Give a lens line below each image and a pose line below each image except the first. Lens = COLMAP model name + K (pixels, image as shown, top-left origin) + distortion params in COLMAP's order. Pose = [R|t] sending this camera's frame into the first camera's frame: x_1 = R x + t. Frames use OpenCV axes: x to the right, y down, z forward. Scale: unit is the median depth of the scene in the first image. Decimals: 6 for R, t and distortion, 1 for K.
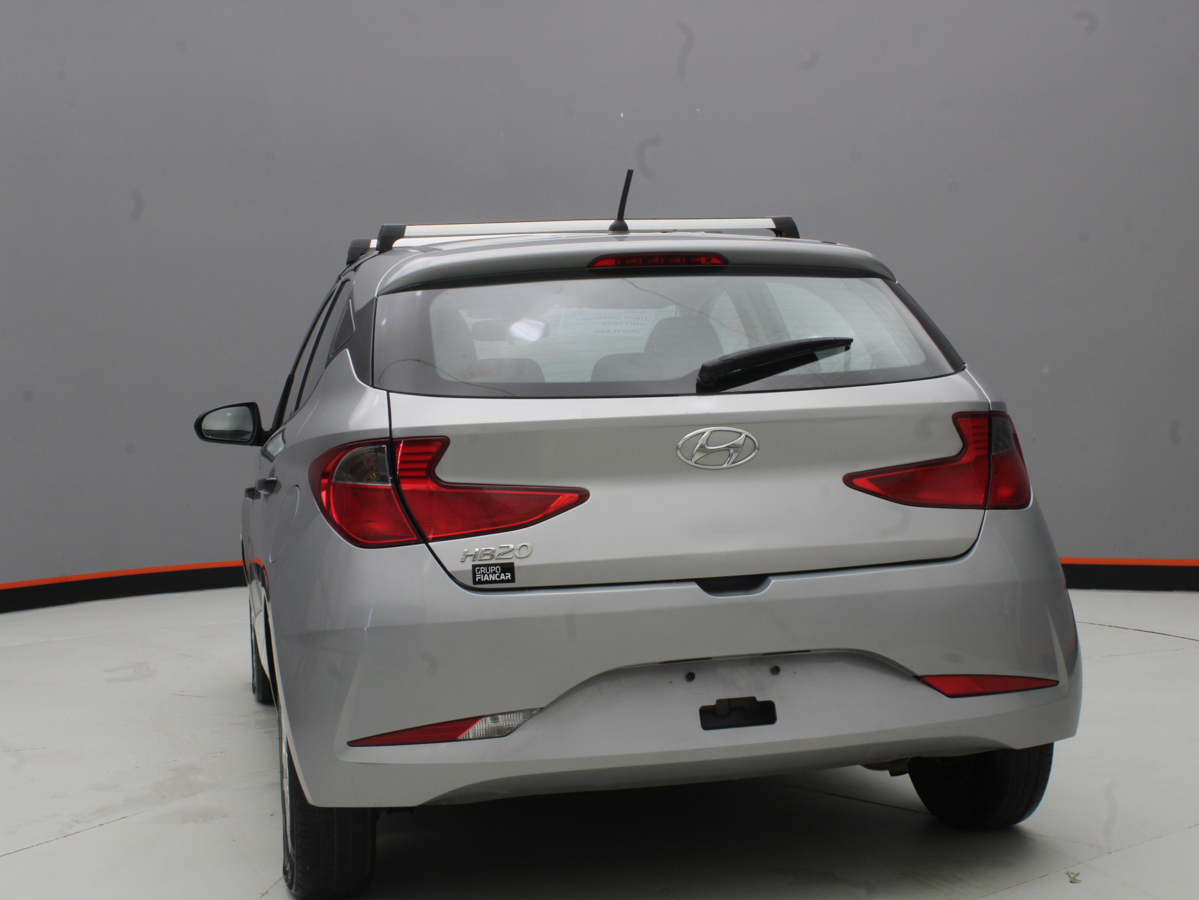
lens RADIAL K [[1641.4, 0, 596.0], [0, 1641.4, 451.5], [0, 0, 1]] dist [-0.055655, 0.000000]
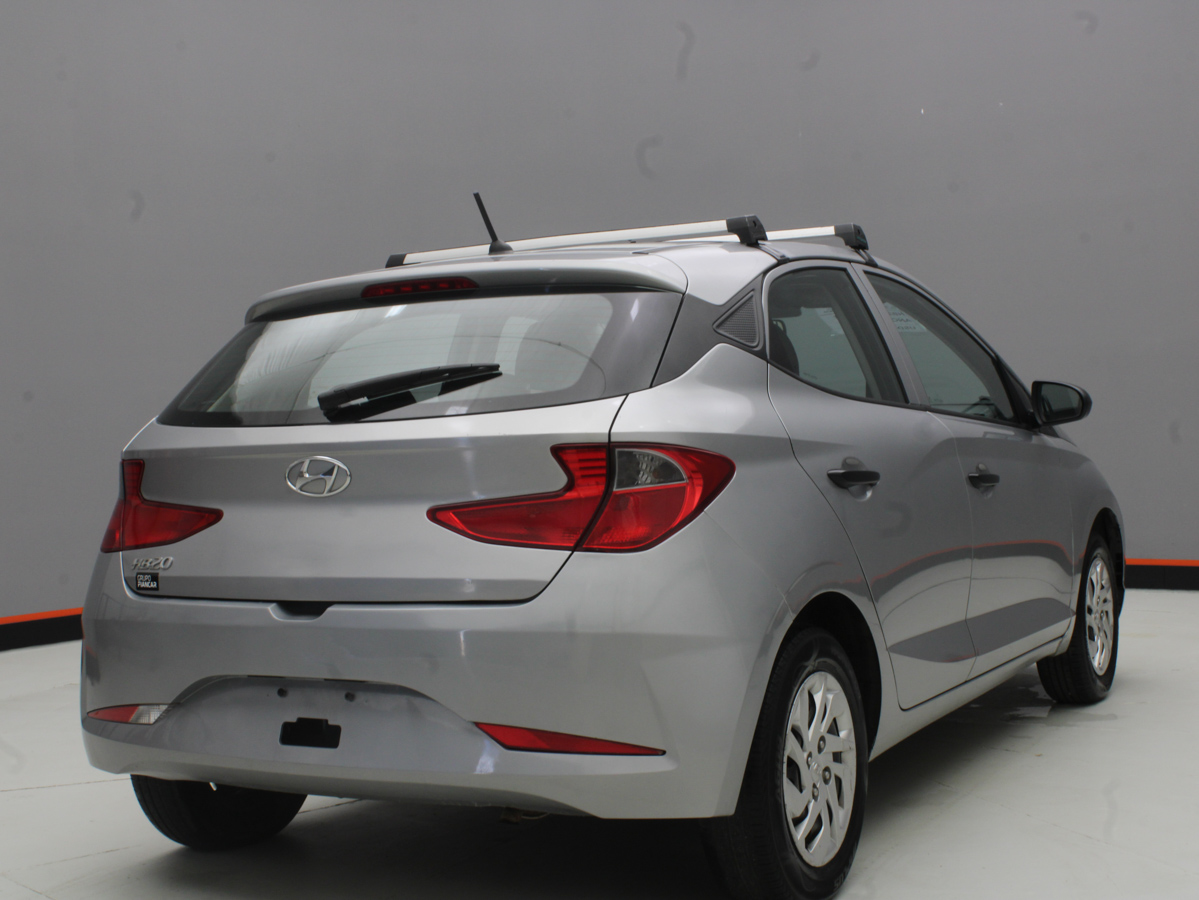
lens RADIAL K [[1641.4, 0, 599.0], [0, 1641.4, 449.7], [0, 0, 1]] dist [-0.055655, 0.000000]
pose [[0.765869, 0.021412, -0.642640, 0.869274], [-0.008979, 0.999704, 0.022608, -0.043693], [0.642933, -0.011545, 0.765835, 0.320613]]
